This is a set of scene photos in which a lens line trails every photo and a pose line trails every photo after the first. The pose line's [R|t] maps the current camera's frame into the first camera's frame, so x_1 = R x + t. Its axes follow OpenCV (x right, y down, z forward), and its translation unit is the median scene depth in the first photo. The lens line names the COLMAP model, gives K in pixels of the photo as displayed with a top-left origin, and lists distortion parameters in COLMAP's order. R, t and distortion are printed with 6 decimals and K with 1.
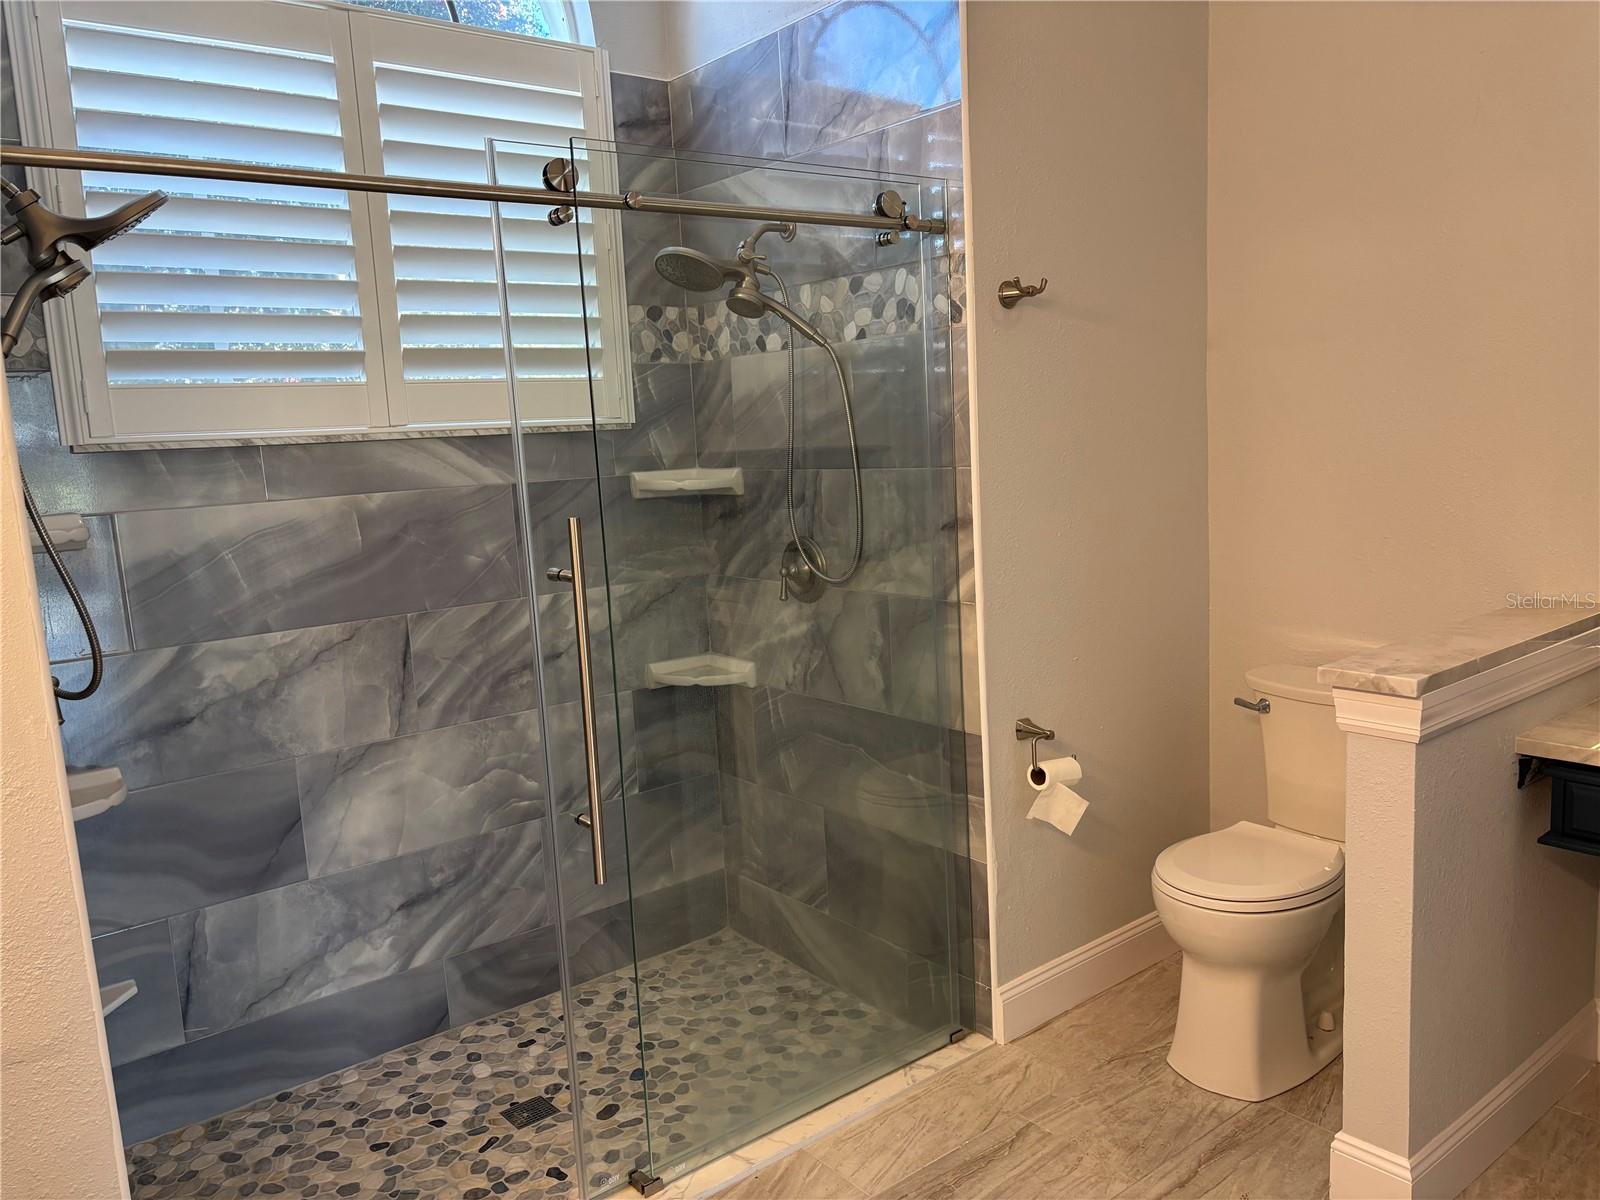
lens RADIAL K [[1207.2, 0, 805.9], [0, 1207.2, 610.6], [0, 0, 1]] dist [0.049681, -0.046146]
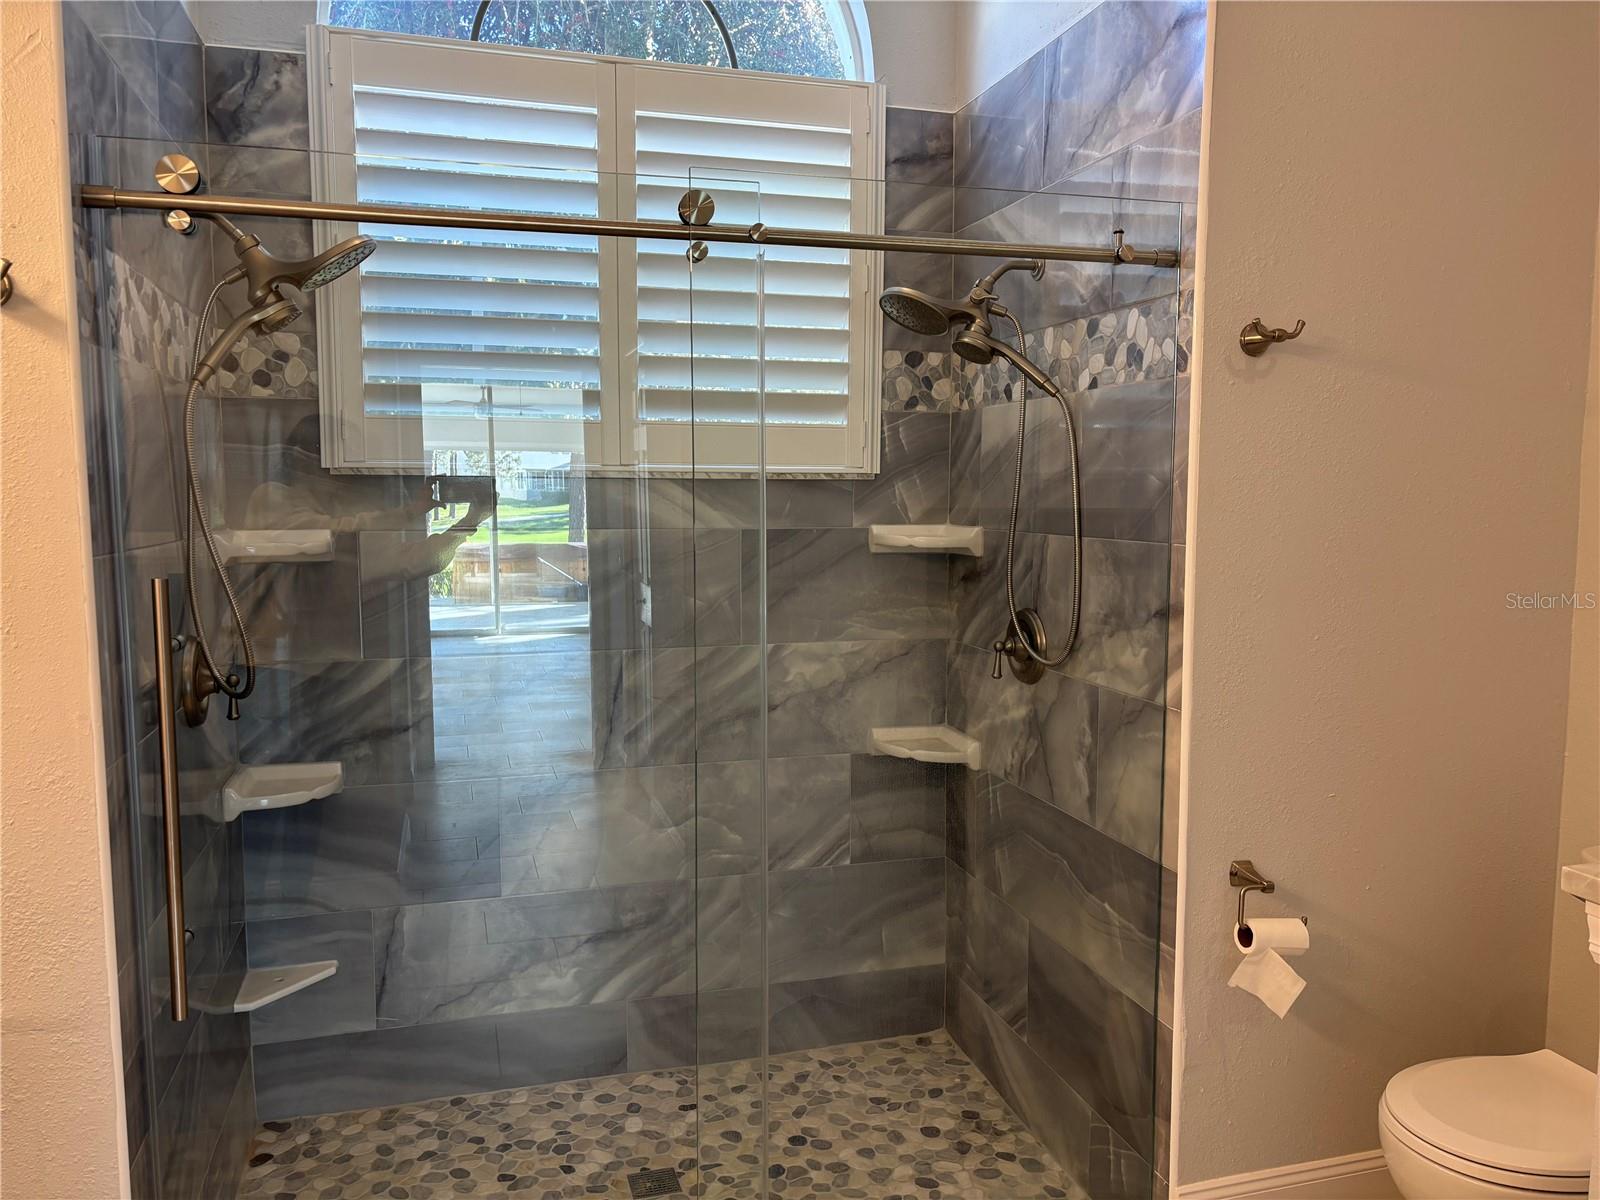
lens RADIAL K [[1207.2, 0, 800.6], [0, 1207.2, 613.4], [0, 0, 1]] dist [0.049681, -0.046146]
pose [[0.924093, 0.094028, -0.370421, 0.193200], [-0.107857, 0.994025, -0.016748, -0.028860], [0.366633, 0.055429, 0.928713, 0.130421]]
